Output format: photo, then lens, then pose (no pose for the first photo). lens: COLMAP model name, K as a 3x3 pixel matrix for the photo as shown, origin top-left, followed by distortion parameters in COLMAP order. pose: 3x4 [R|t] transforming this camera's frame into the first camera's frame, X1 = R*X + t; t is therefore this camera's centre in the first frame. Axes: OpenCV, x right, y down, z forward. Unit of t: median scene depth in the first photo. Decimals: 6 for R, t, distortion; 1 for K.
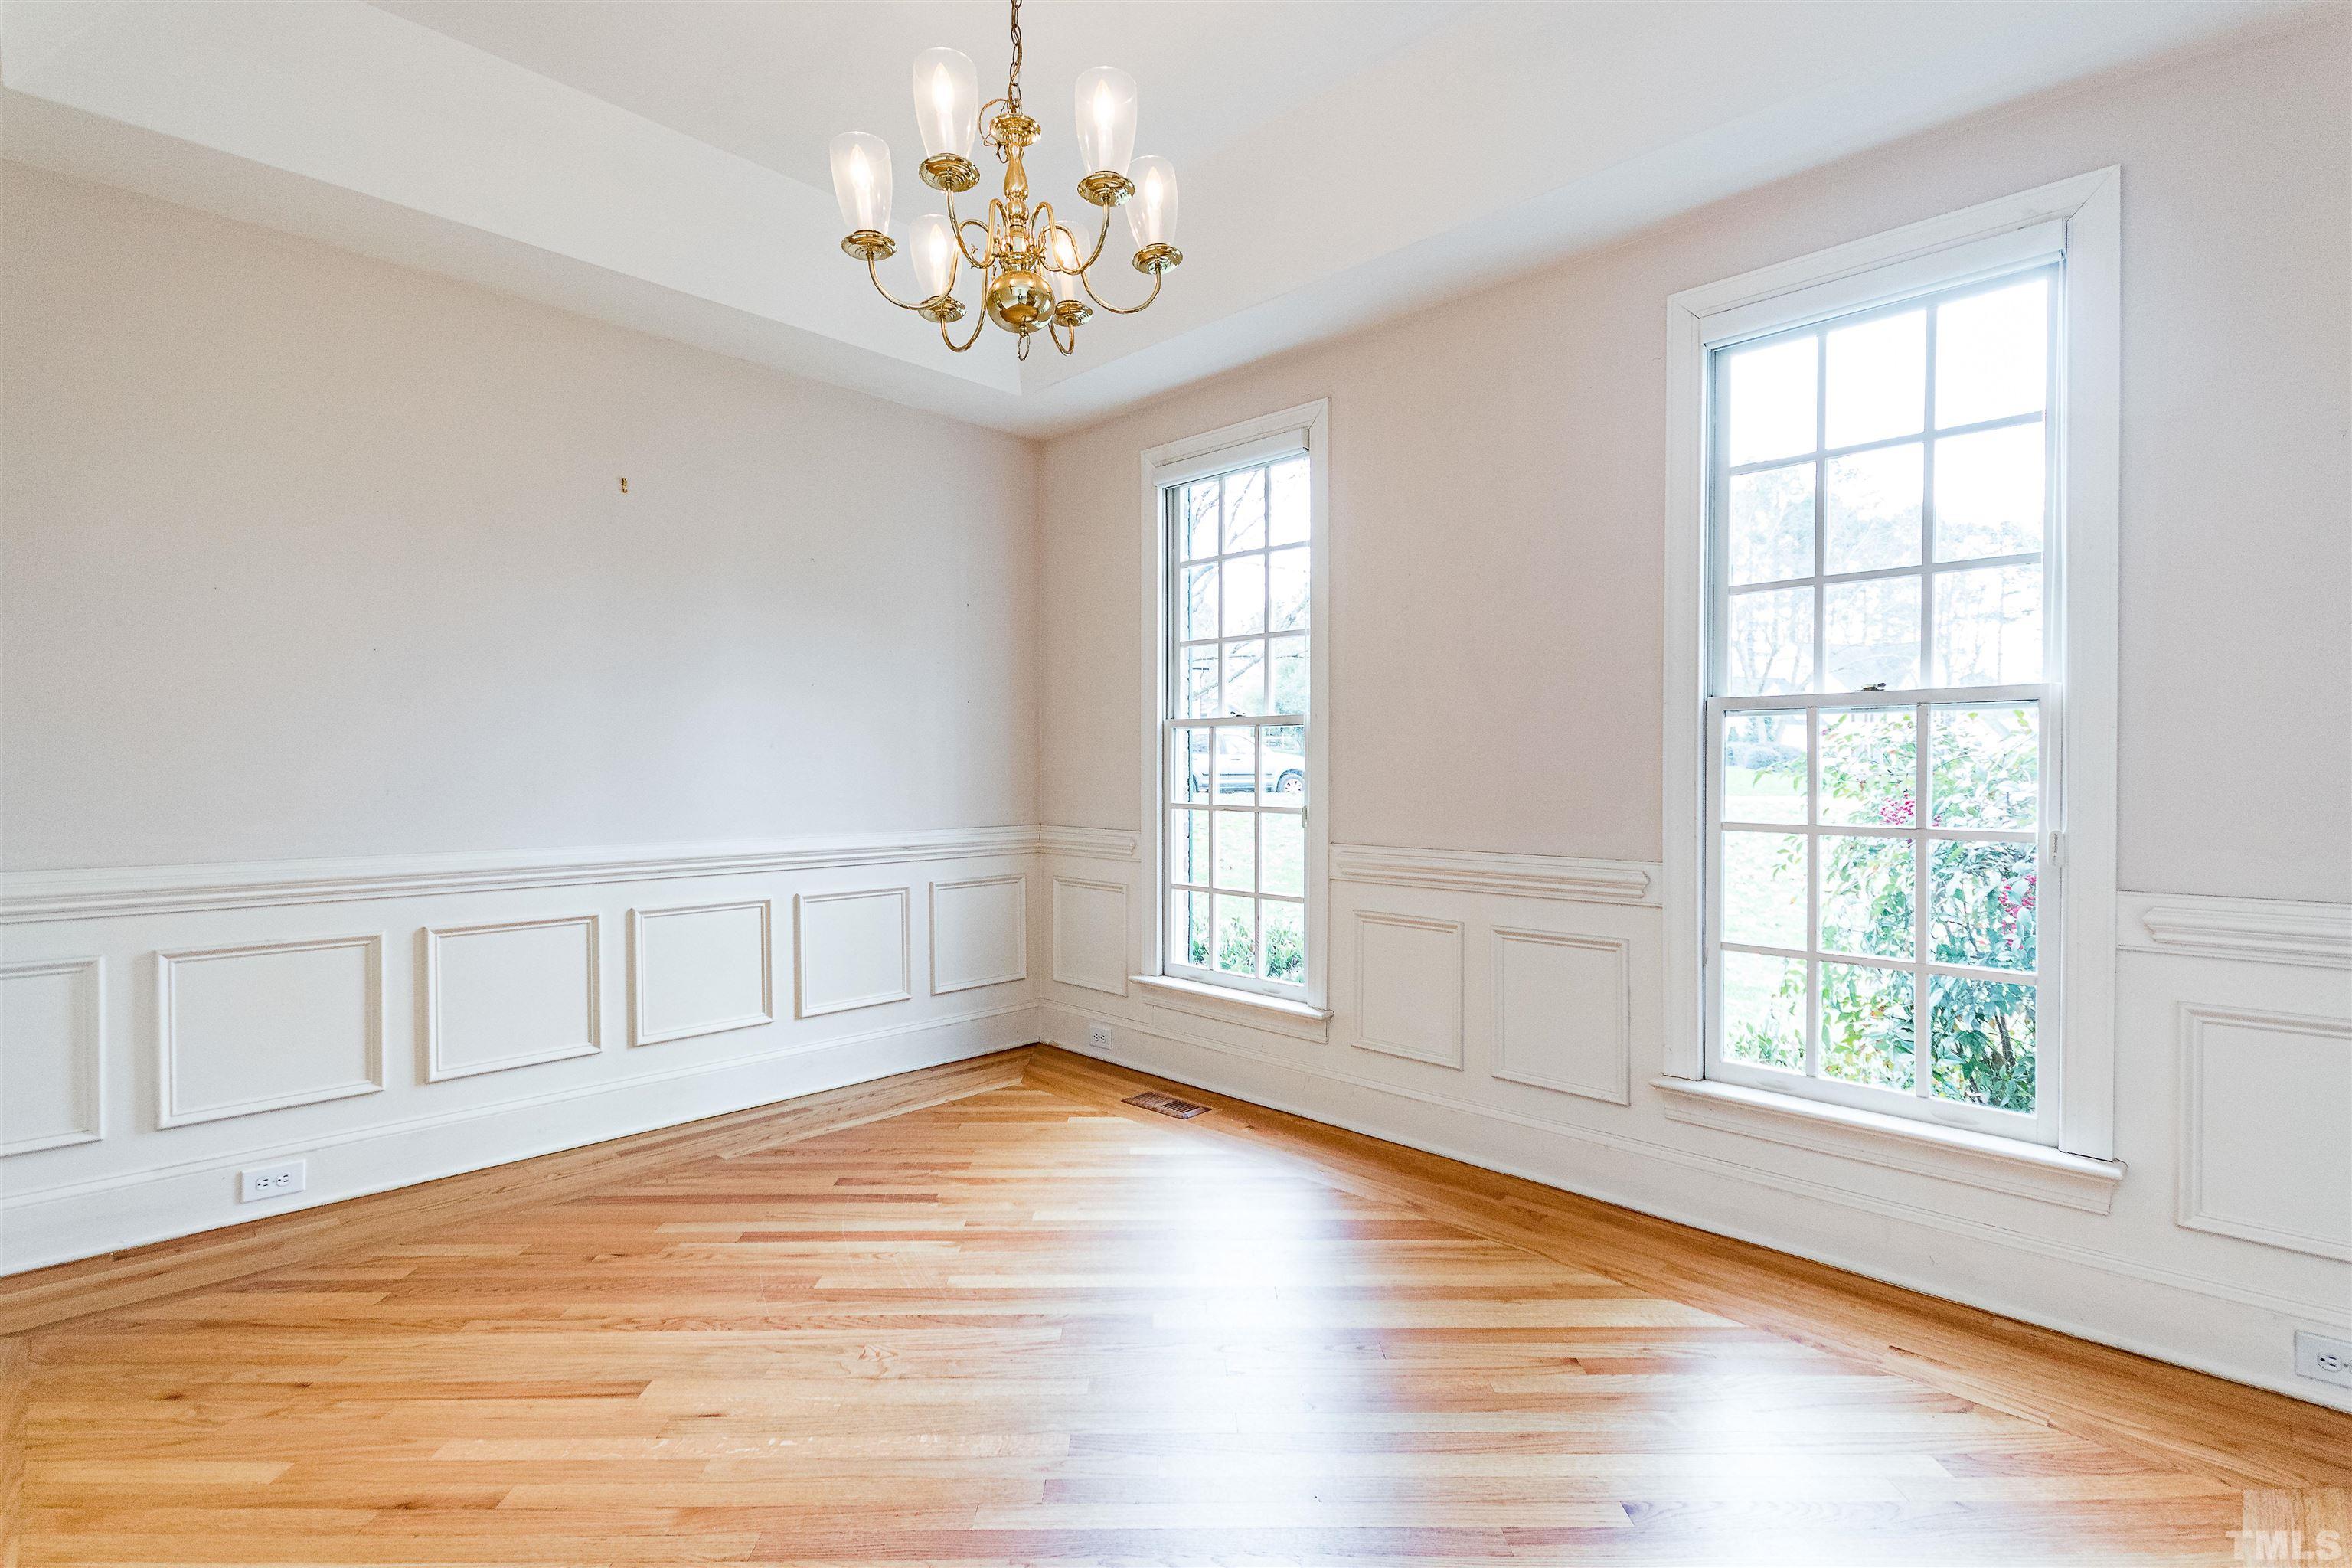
lens RADIAL K [[1083.8, 0, 1173.2], [0, 1083.8, 782.9], [0, 0, 1]] dist [-0.000210, -0.003659]
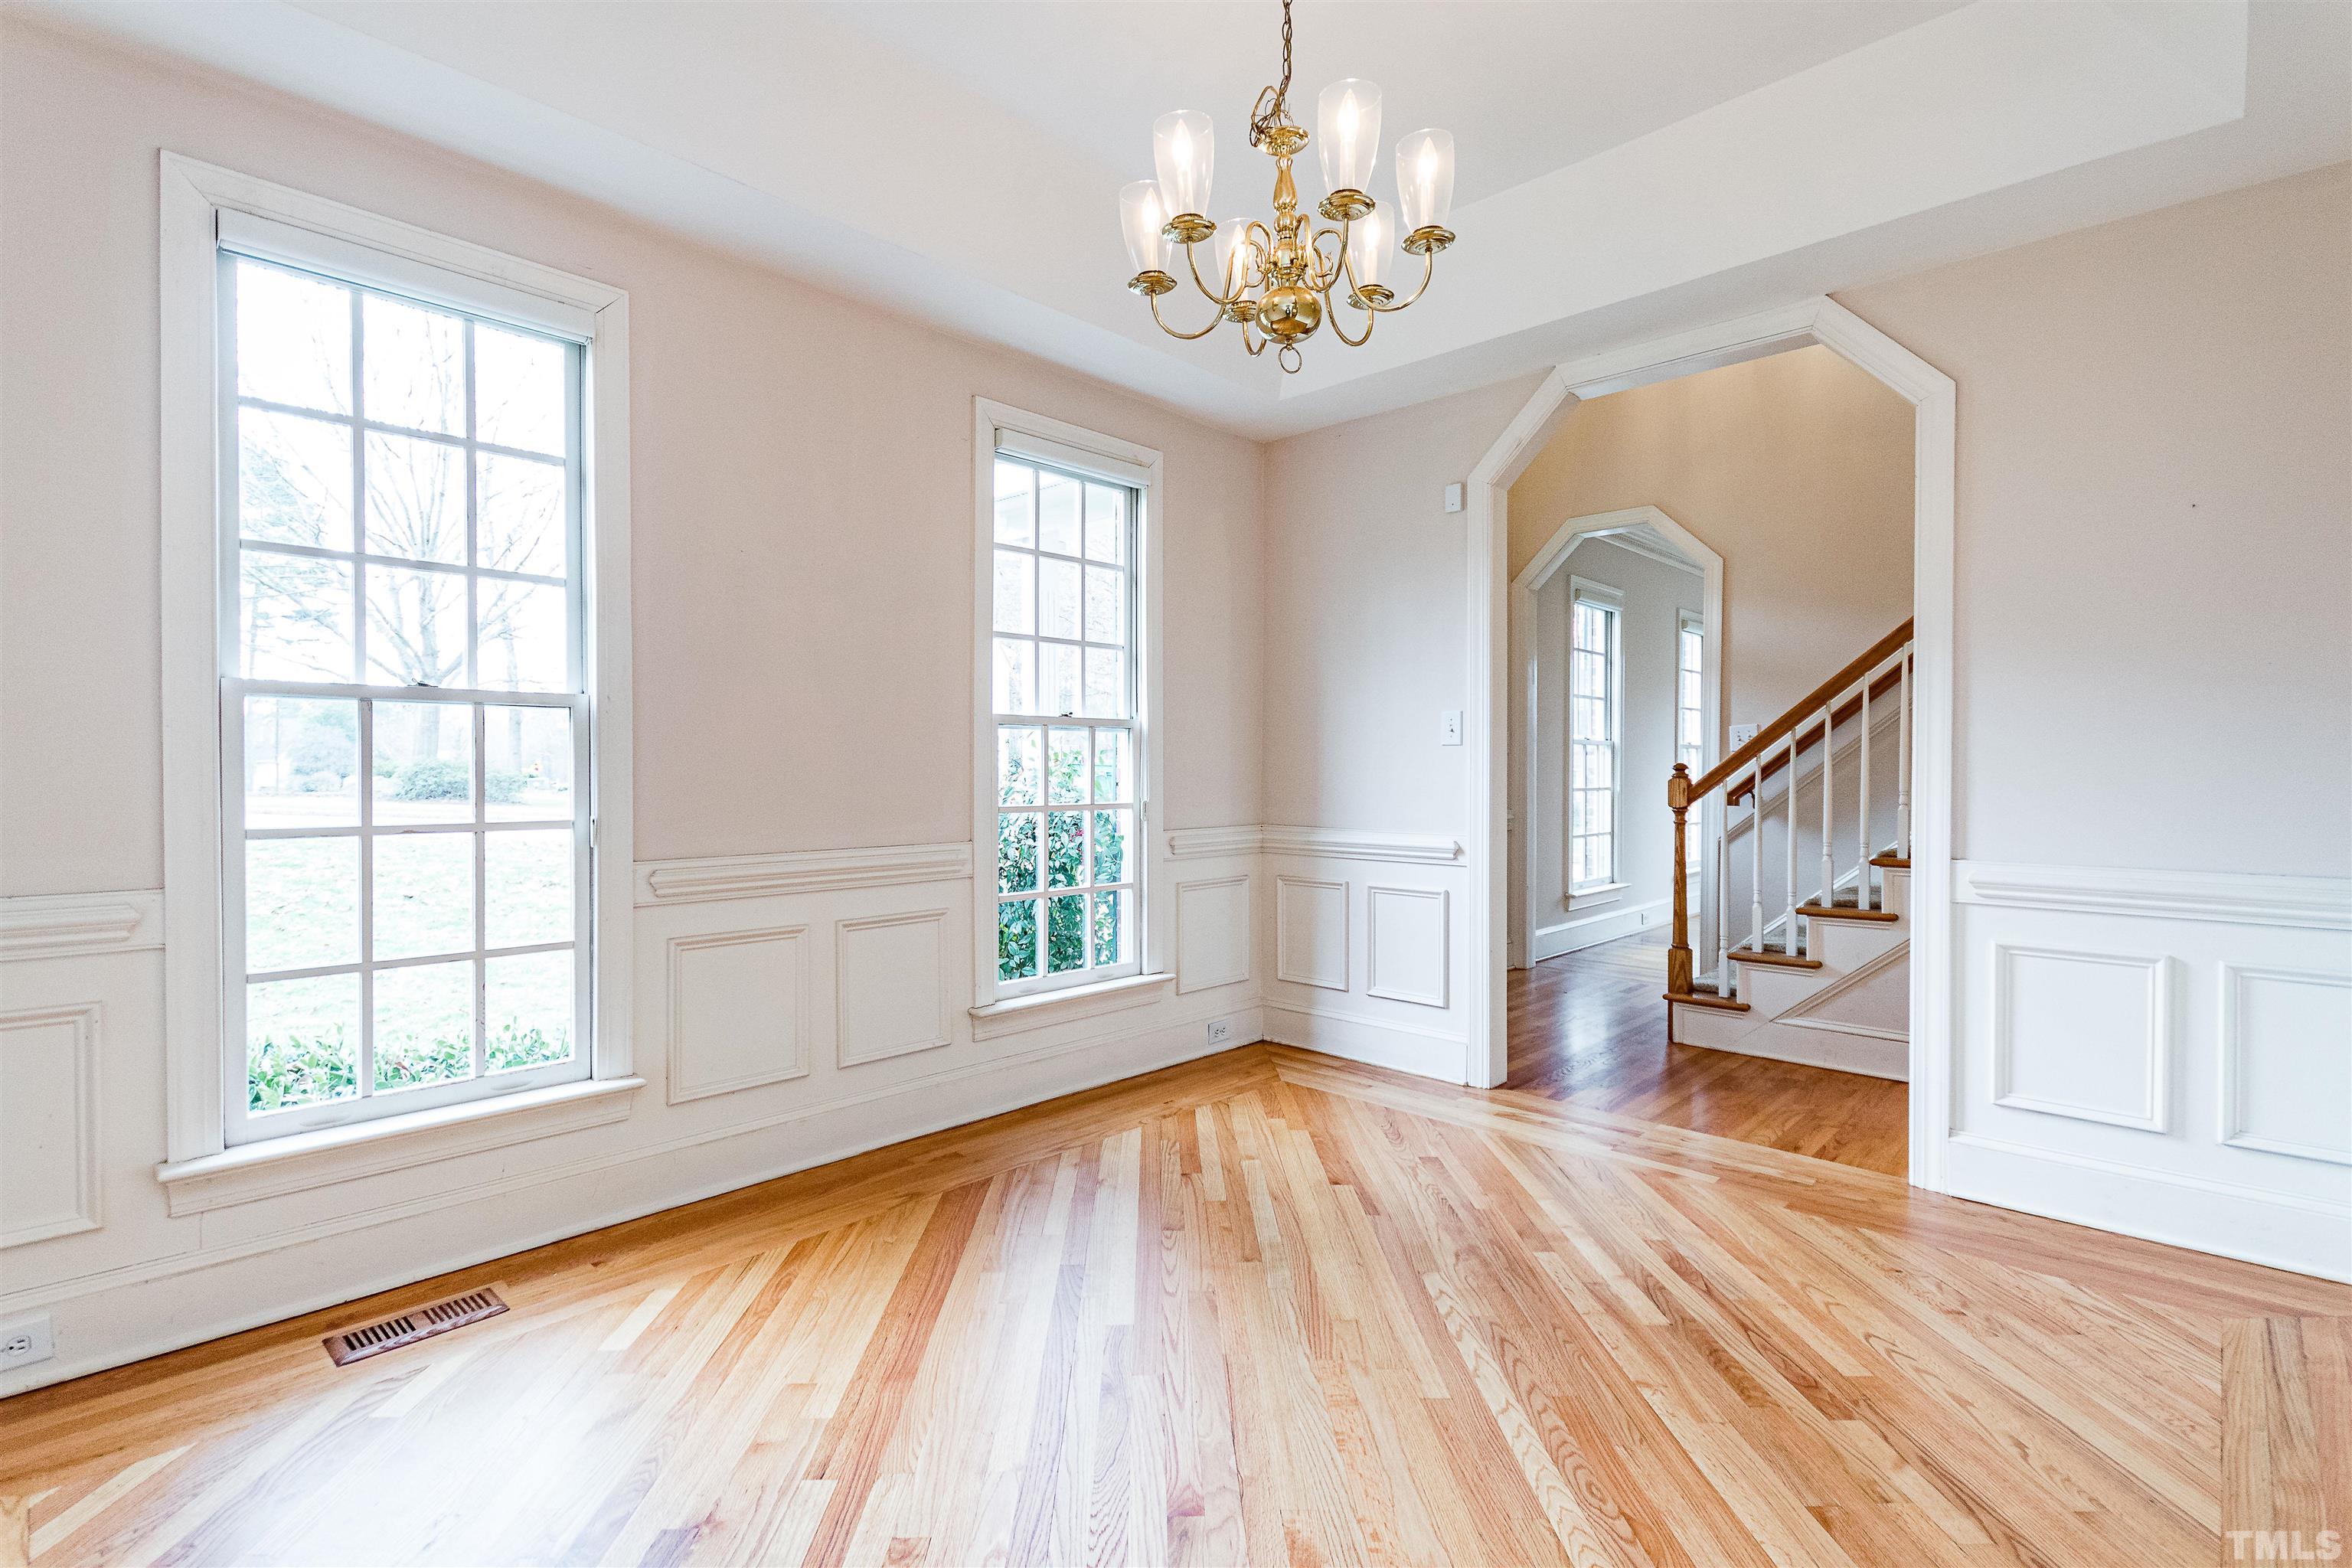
lens RADIAL K [[1083.8, 0, 1164.2], [0, 1083.8, 786.3], [0, 0, 1]] dist [-0.000210, -0.003659]
pose [[-0.017805, -0.019188, 0.999657, -0.597772], [0.009141, 0.999771, 0.019353, -0.010249], [-0.999800, 0.009482, -0.017626, 0.581092]]
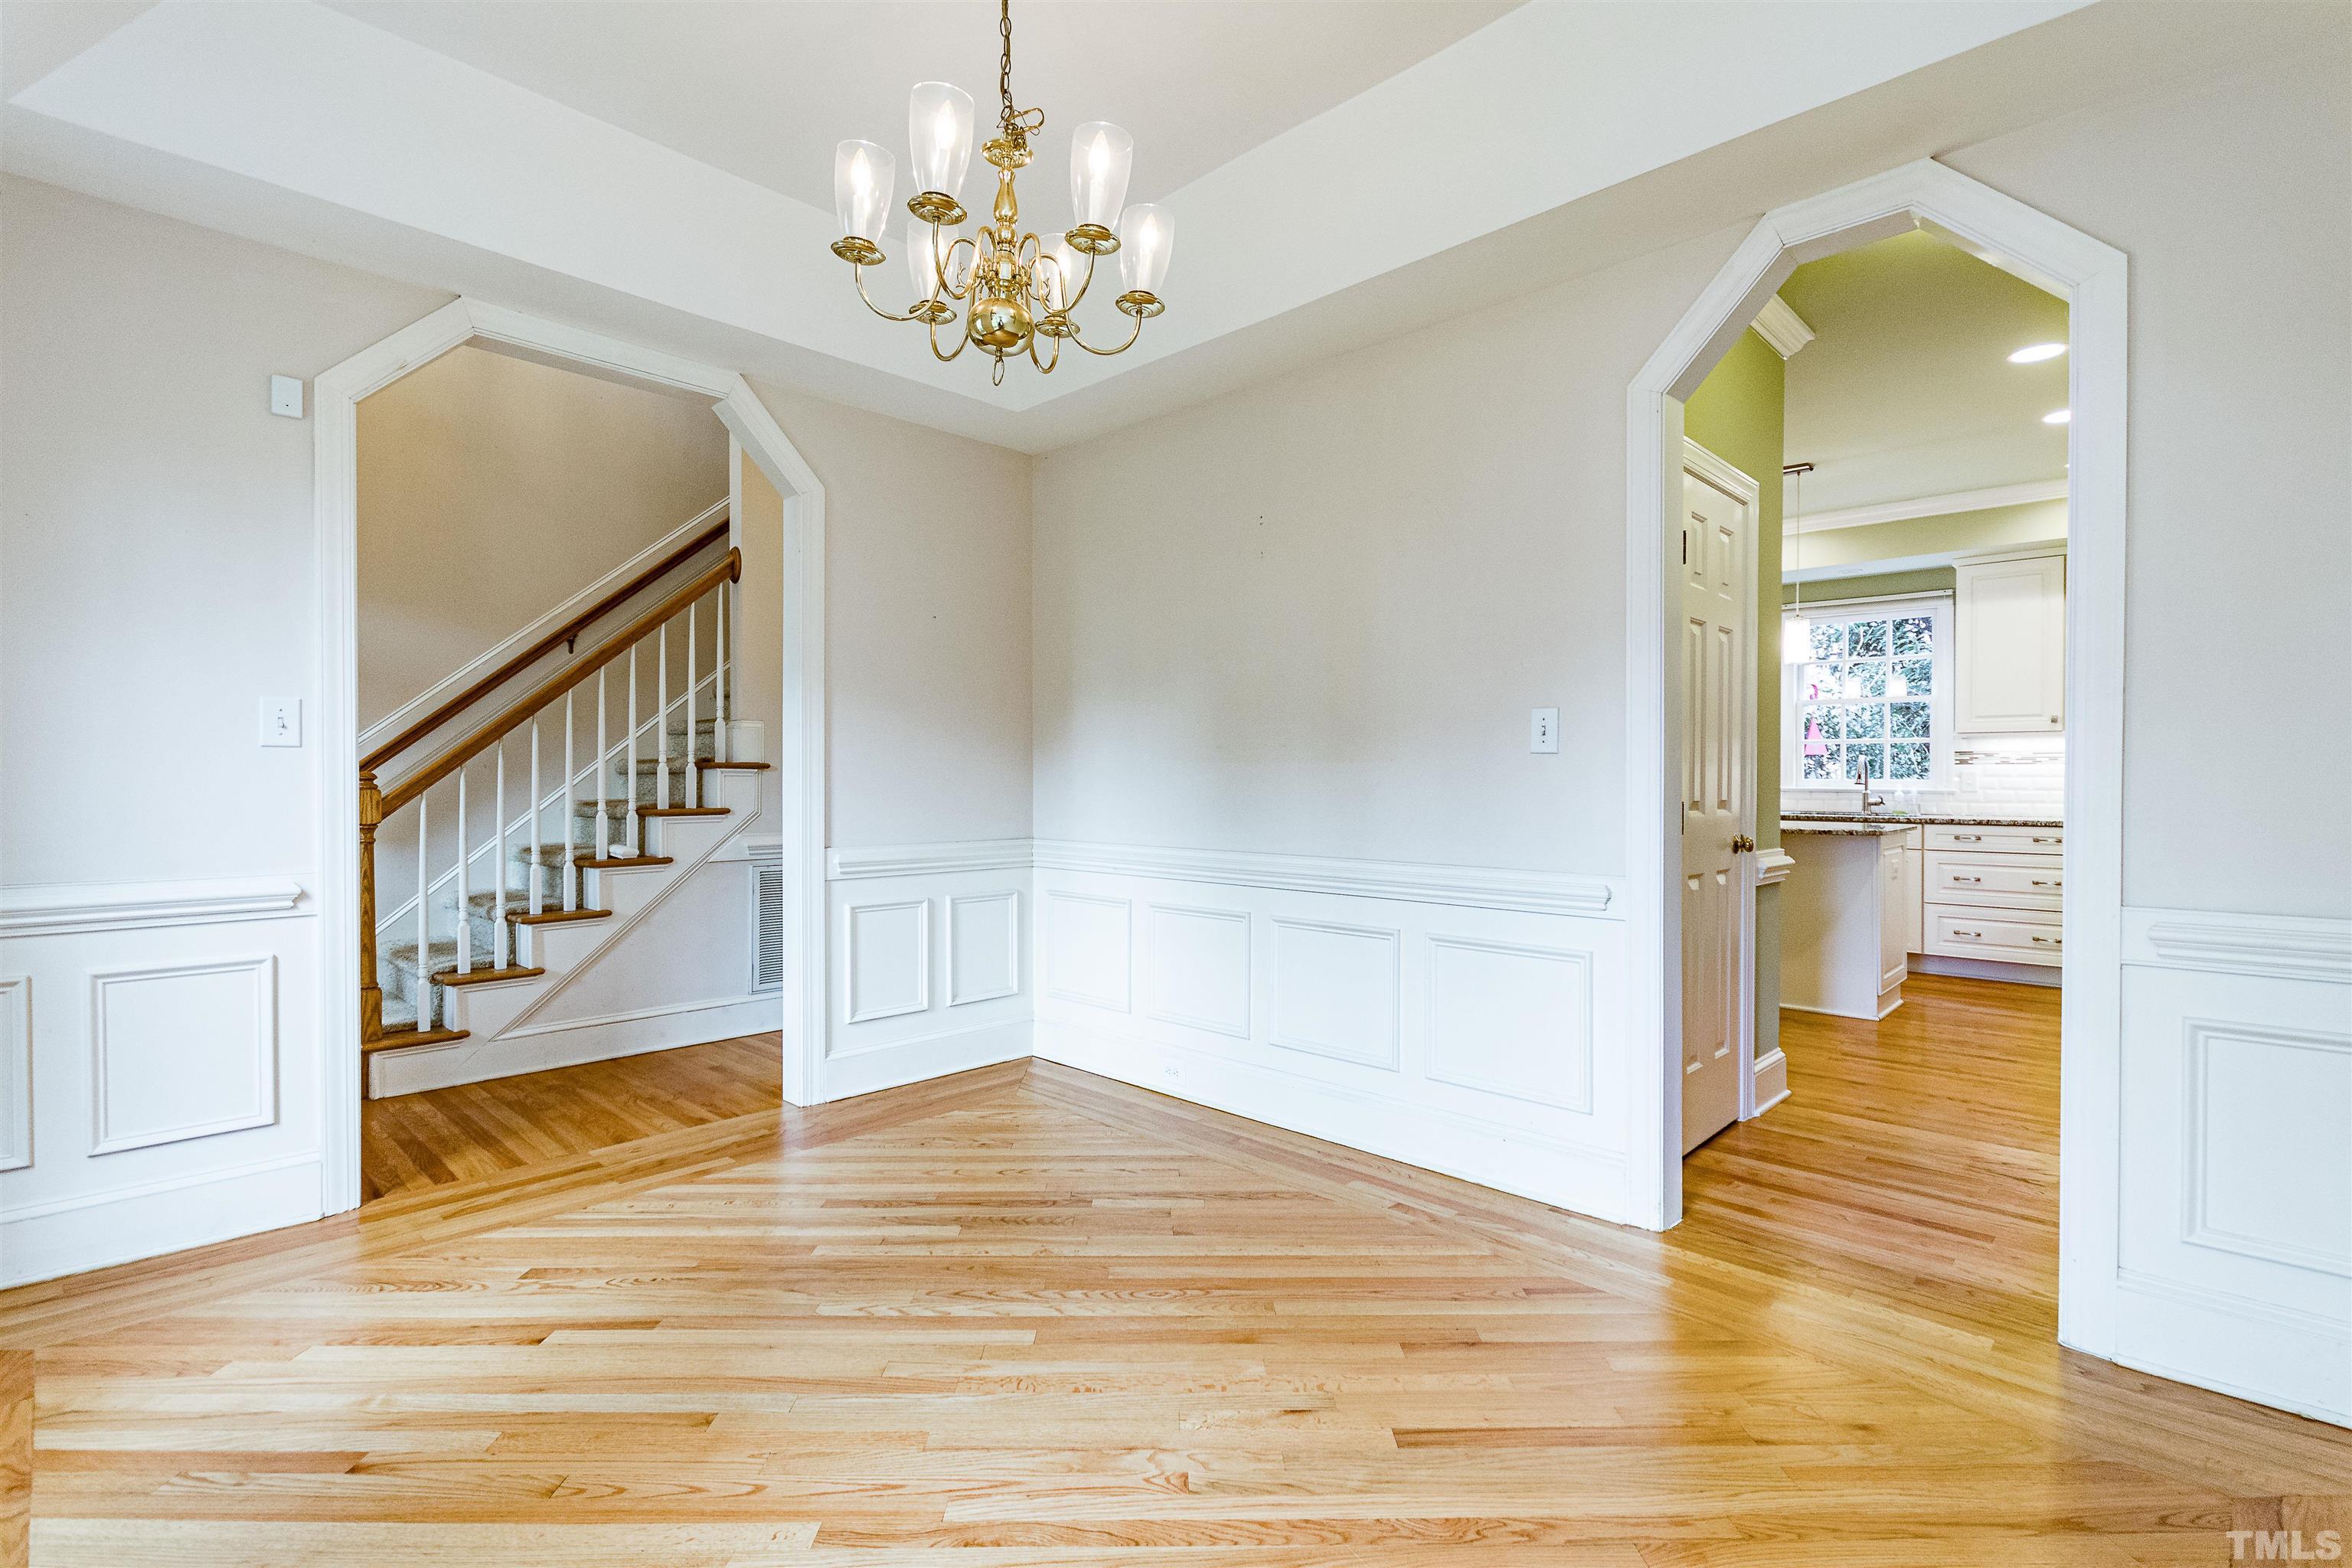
lens RADIAL K [[1083.8, 0, 1177.3], [0, 1083.8, 779.6], [0, 0, 1]] dist [-0.000210, -0.003659]
pose [[-0.999542, -0.005342, -0.029798, -0.138625], [-0.005658, 0.999928, 0.010548, -0.015526], [0.029740, 0.010712, -0.999500, 1.038938]]
